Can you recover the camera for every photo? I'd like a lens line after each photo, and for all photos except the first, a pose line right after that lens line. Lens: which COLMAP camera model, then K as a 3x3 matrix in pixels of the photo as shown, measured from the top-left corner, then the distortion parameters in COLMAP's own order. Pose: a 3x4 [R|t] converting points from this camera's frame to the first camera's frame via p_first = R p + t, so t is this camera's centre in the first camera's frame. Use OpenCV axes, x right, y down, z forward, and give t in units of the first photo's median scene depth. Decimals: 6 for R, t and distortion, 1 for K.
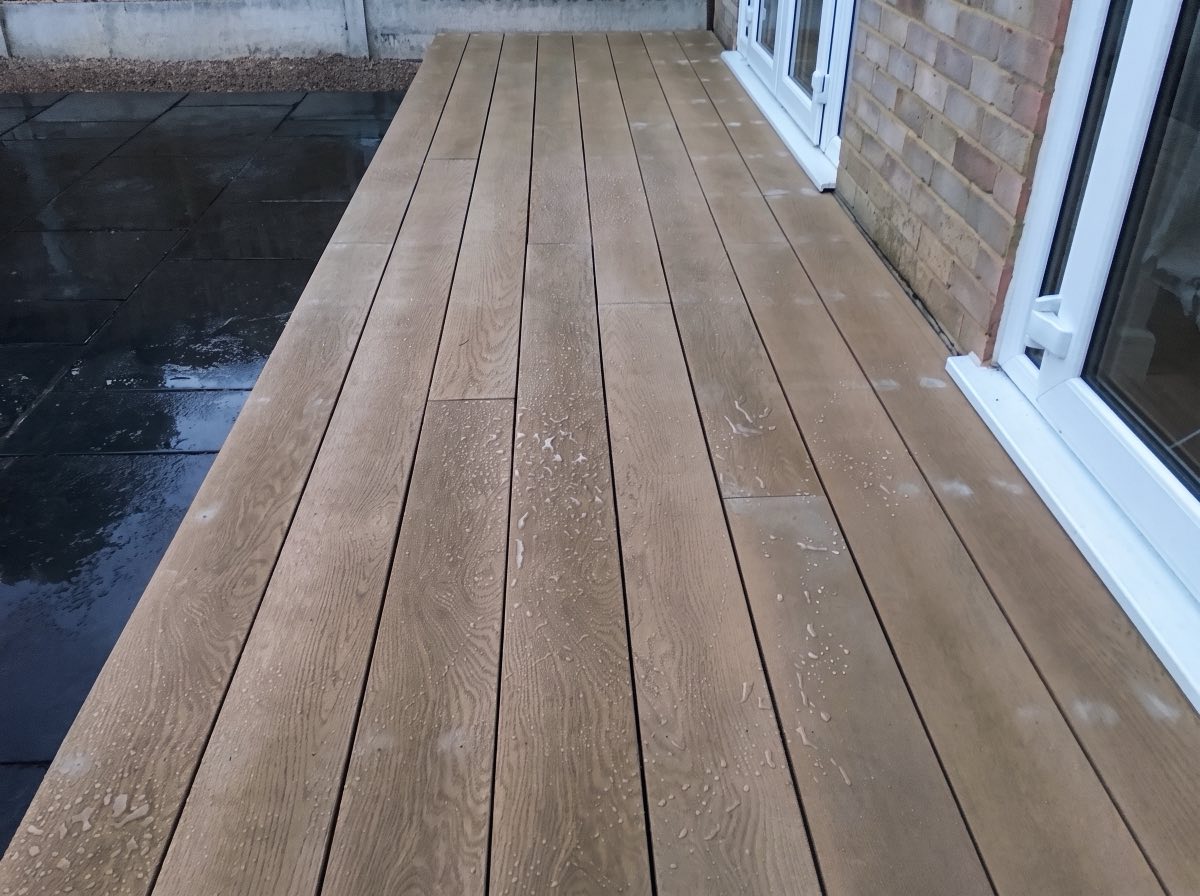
lens RADIAL K [[1017.5, 0, 600.0], [0, 1017.5, 448.0], [0, 0, 1]] dist [-0.005835, -0.007122]
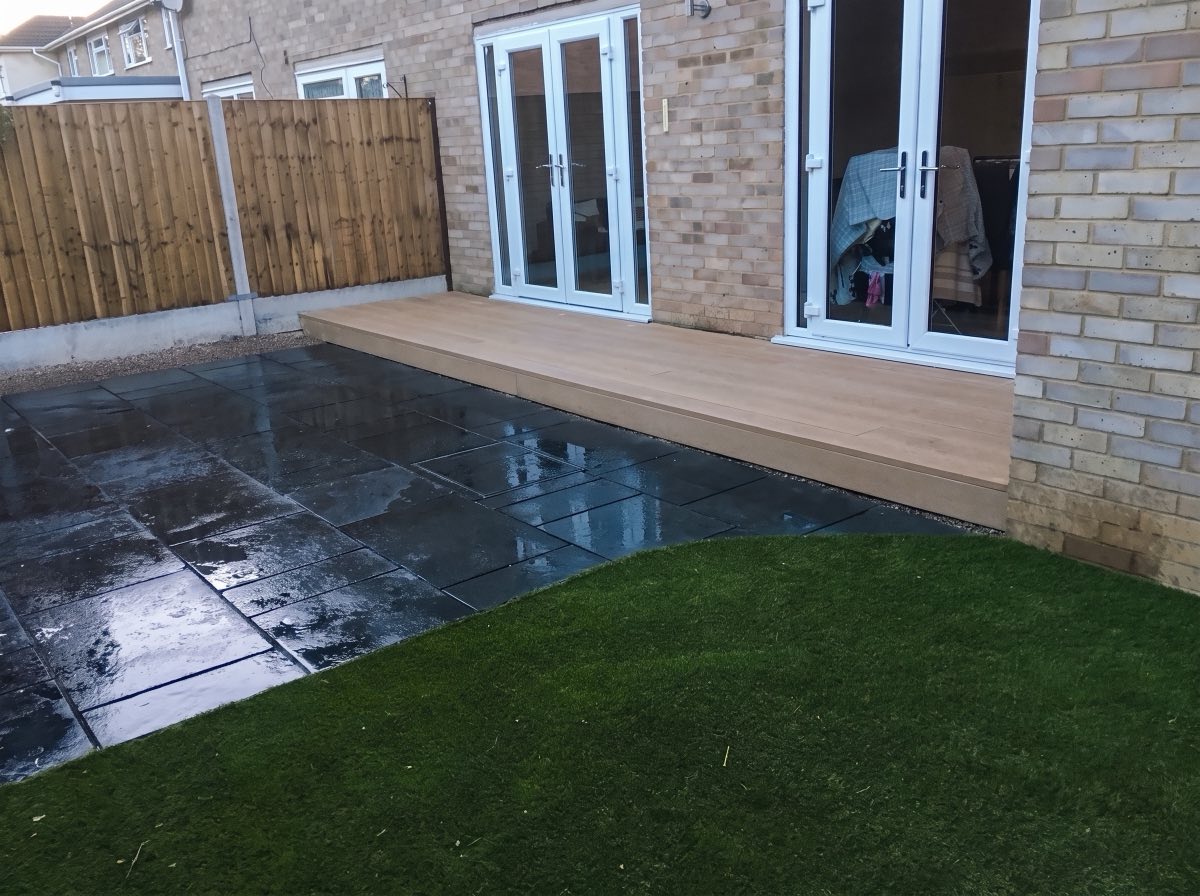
lens RADIAL K [[1017.5, 0, 600.0], [0, 1017.5, 448.0], [0, 0, 1]] dist [-0.005835, -0.007122]
pose [[0.801070, -0.208944, 0.560919, -0.710939], [0.354773, 0.920496, -0.163779, 0.205106], [-0.482103, 0.330197, 0.811509, -0.432695]]
